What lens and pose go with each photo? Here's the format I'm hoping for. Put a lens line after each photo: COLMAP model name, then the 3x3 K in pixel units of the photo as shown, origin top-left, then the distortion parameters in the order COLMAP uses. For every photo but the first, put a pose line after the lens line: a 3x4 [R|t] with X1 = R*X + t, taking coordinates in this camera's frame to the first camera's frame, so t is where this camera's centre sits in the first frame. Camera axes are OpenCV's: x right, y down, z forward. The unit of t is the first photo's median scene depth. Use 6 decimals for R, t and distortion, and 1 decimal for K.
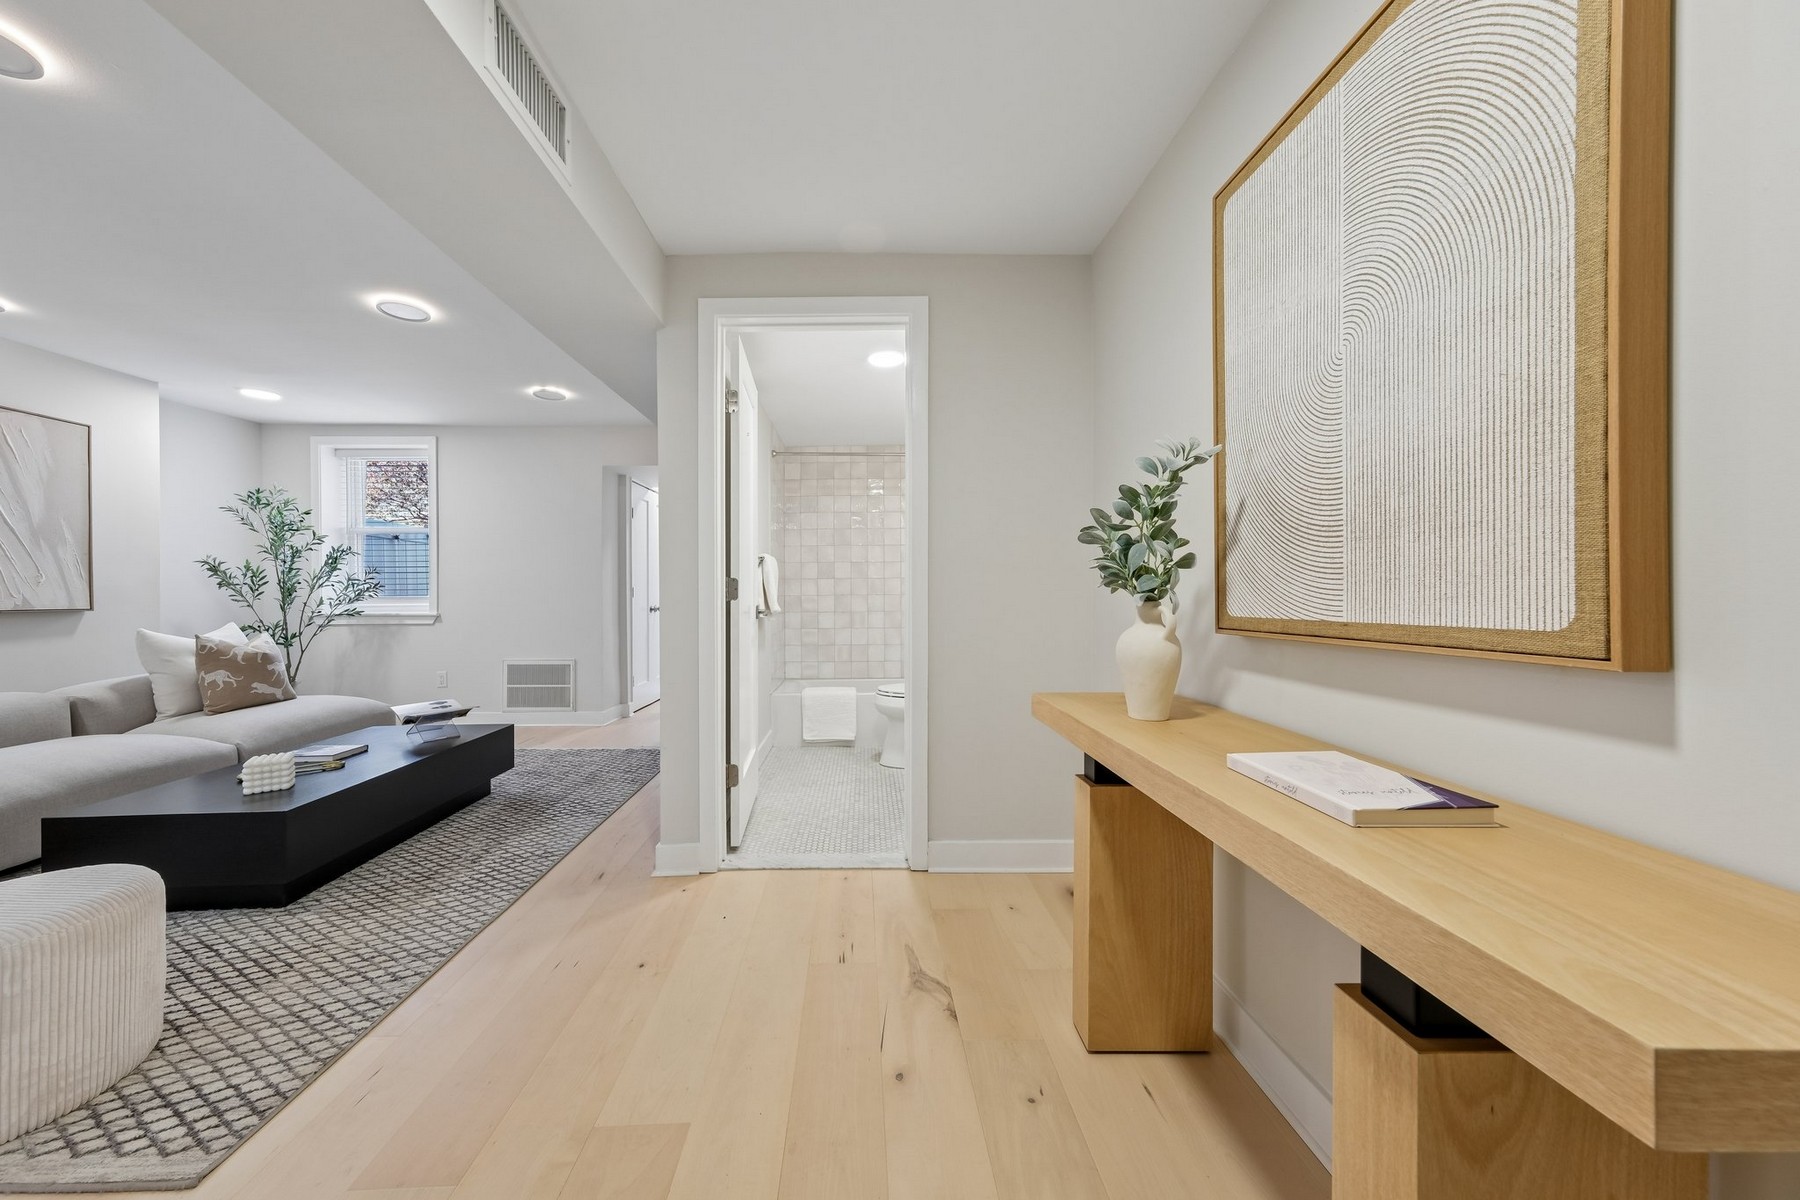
lens RADIAL K [[628.7, 0, 881.6], [0, 628.7, 591.5], [0, 0, 1]] dist [0.007029, 0.001730]
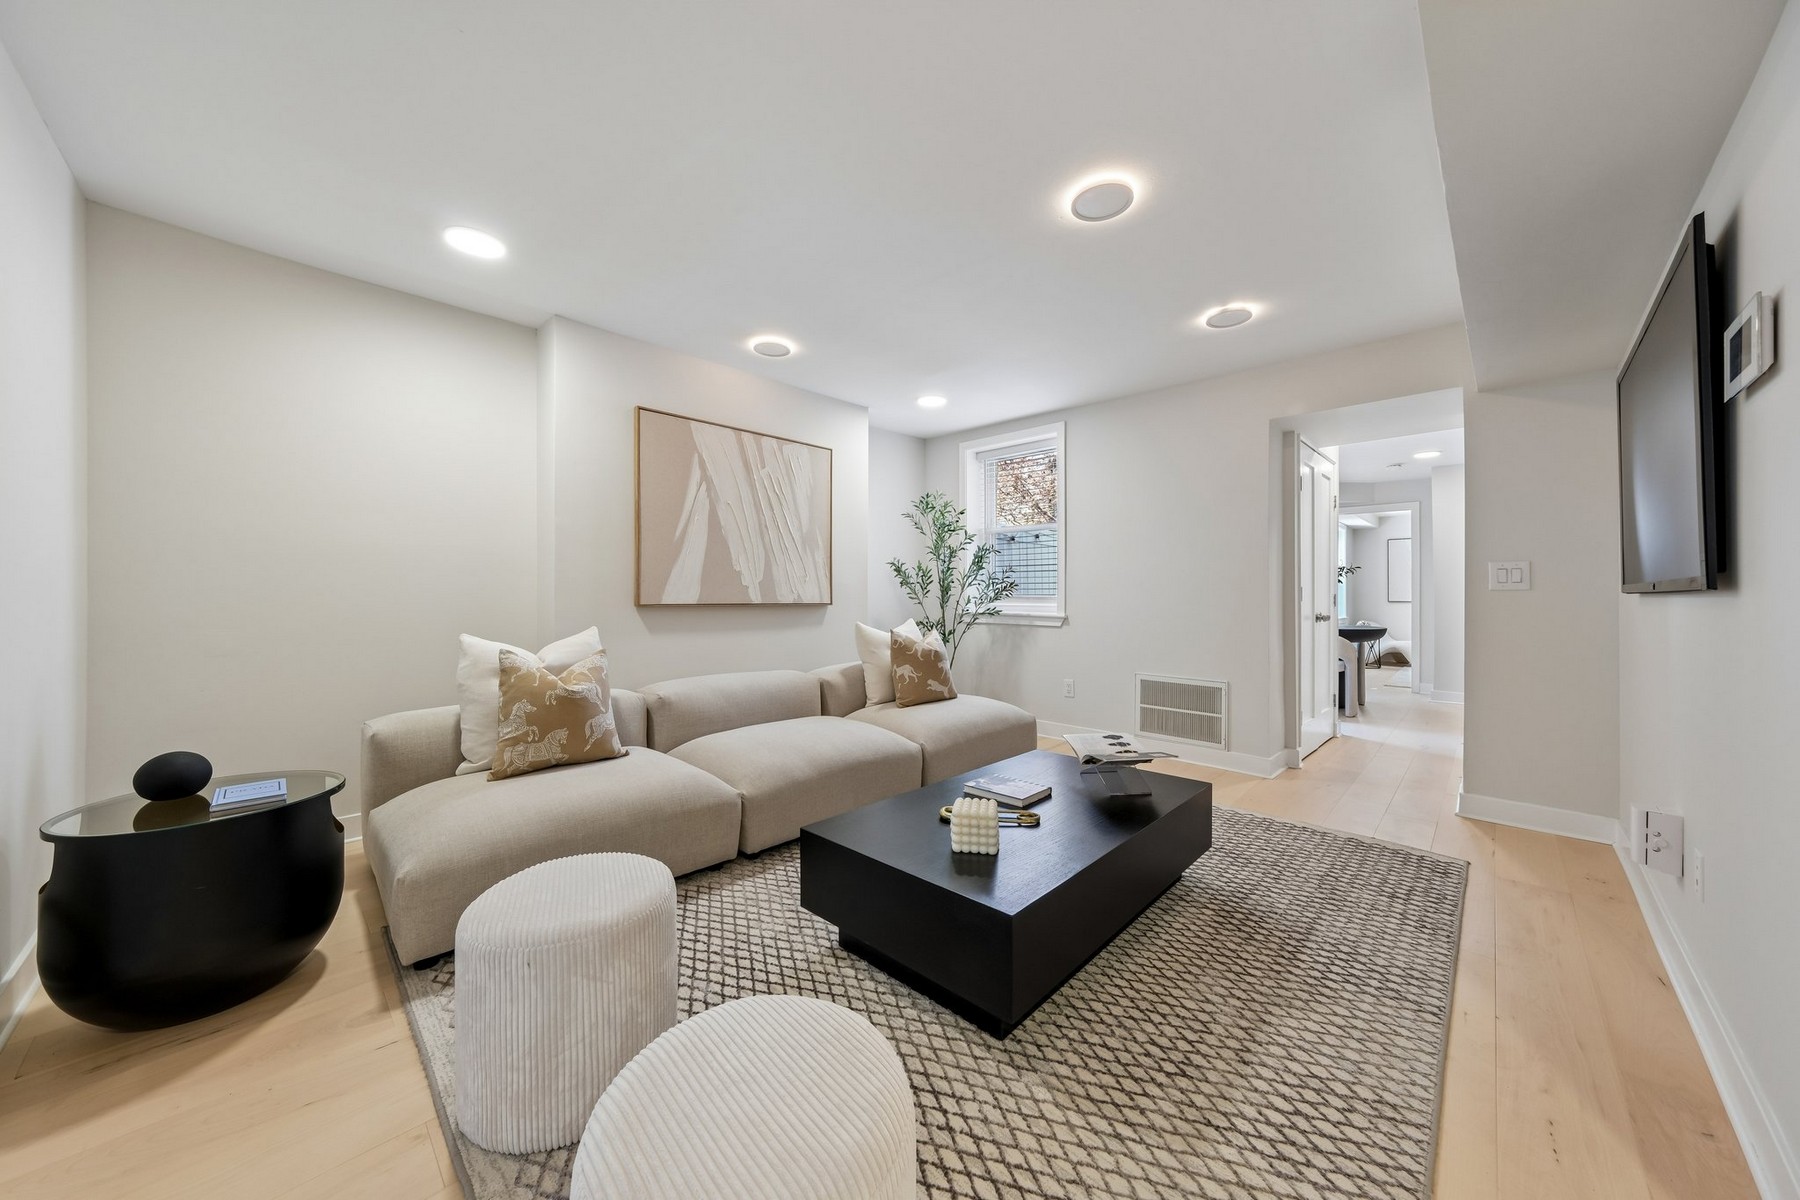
lens RADIAL K [[620.9, 0, 891.9], [0, 620.9, 592.1], [0, 0, 1]] dist [-0.001033, 0.000027]
pose [[0.702562, 0.007005, -0.711588, -0.278610], [-0.008155, 0.999965, 0.001792, 0.002437], [0.711576, 0.004544, 0.702595, 0.221709]]
